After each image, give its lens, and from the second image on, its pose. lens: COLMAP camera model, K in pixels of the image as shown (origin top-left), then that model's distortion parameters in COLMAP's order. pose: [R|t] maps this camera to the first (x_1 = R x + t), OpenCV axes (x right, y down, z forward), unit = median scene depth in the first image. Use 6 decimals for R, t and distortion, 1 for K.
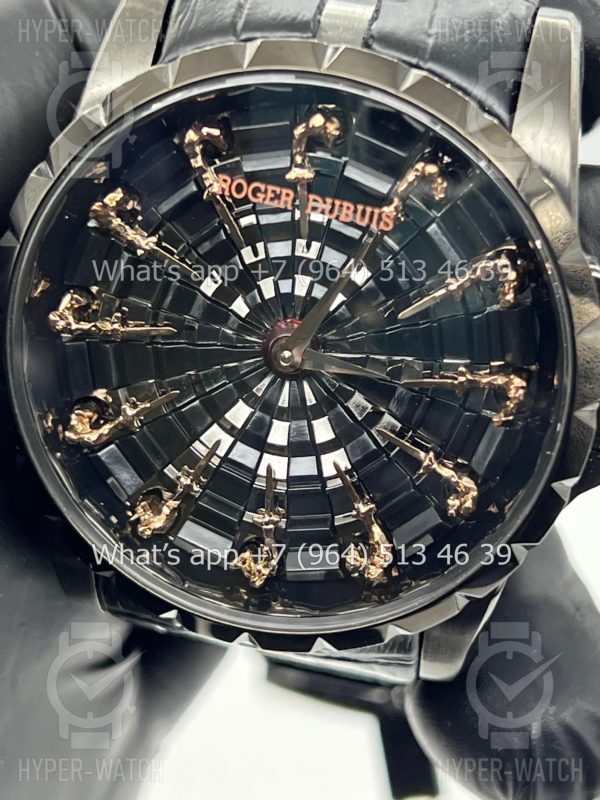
lens RADIAL K [[1982.7, 0, 295.8], [0, 1982.7, 399.4], [0, 0, 1]] dist [0.281345, 0.000000]
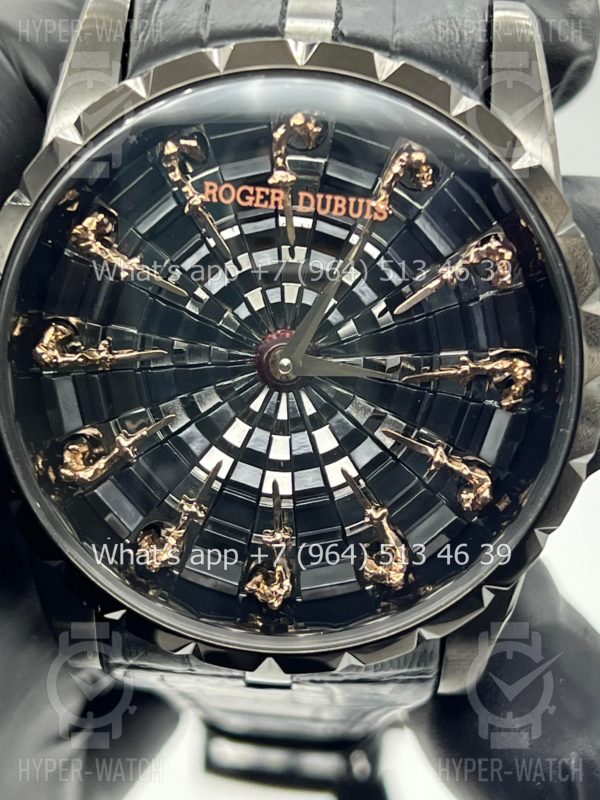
lens RADIAL K [[1982.7, 0, 304.2], [0, 1982.7, 404.9], [0, 0, 1]] dist [0.281345, 0.000000]
pose [[0.986815, -0.100939, 0.126517, -0.120790], [0.111738, 0.990401, -0.081369, 0.078378], [-0.117089, 0.094433, 0.988622, 0.032478]]
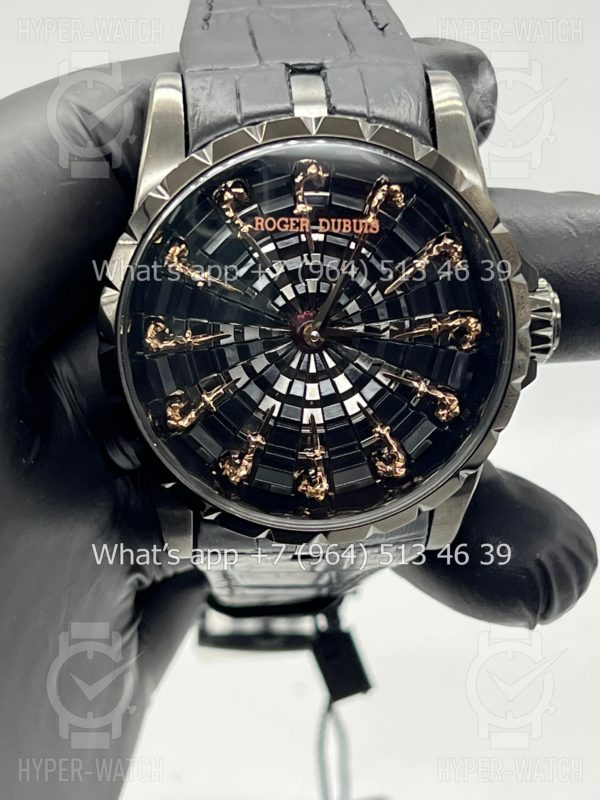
lens RADIAL K [[1982.7, 0, 300.2], [0, 1982.7, 406.4], [0, 0, 1]] dist [0.281345, 0.000000]
pose [[0.953621, -0.199260, 0.225617, -0.347324], [0.210618, 0.977190, -0.027188, 0.065162], [-0.215054, 0.073446, 0.973837, -0.390789]]
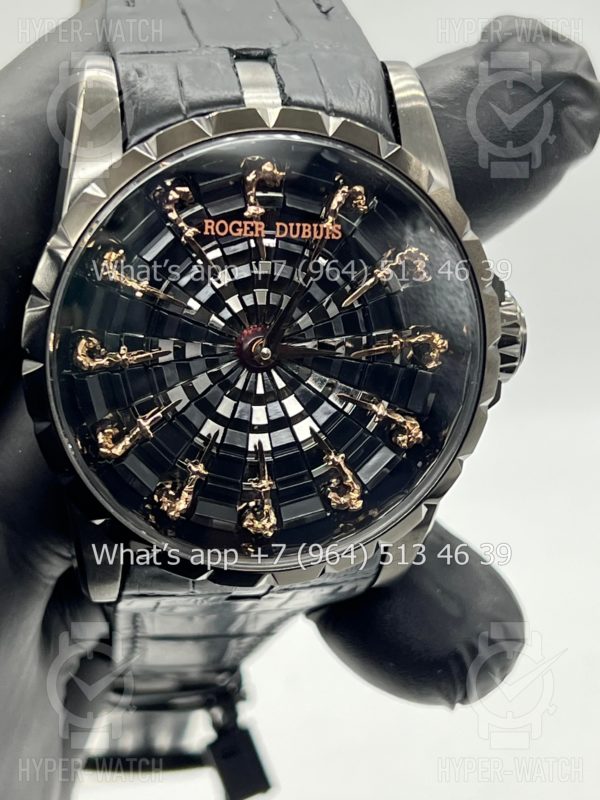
lens RADIAL K [[1982.7, 0, 298.9], [0, 1982.7, 397.7], [0, 0, 1]] dist [0.281345, 0.000000]
pose [[0.918685, -0.197804, 0.341894, -0.427222], [0.211302, 0.977418, -0.002289, 0.014350], [-0.333721, 0.074345, 0.939736, -0.209506]]
